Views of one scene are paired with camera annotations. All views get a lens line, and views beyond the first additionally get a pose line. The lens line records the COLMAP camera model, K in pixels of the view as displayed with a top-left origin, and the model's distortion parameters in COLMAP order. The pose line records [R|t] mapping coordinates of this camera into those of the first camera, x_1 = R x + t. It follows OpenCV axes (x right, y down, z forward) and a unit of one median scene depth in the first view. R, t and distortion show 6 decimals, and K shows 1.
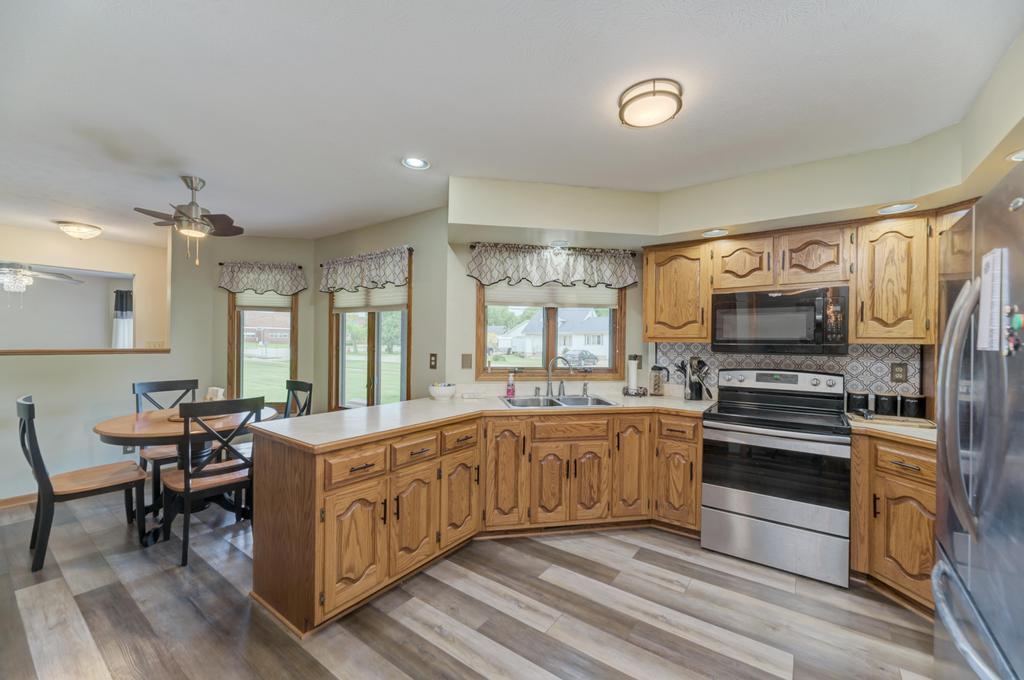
lens RADIAL K [[411.1, 0, 515.7], [0, 411.1, 339.6], [0, 0, 1]] dist [-0.001899, -0.000066]
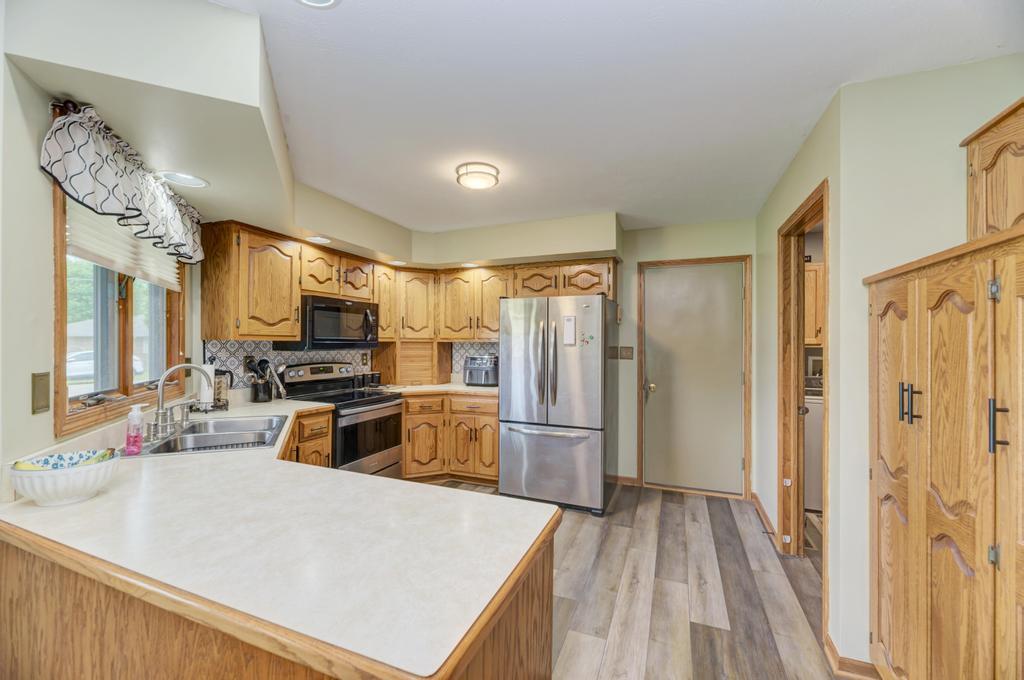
lens RADIAL K [[411.1, 0, 514.4], [0, 411.1, 343.4], [0, 0, 1]] dist [-0.001899, -0.000066]
pose [[-0.231717, -0.007462, 0.972755, -0.690060], [-0.003481, 0.999971, 0.006842, 0.005391], [-0.972777, -0.001801, -0.231736, 0.746759]]
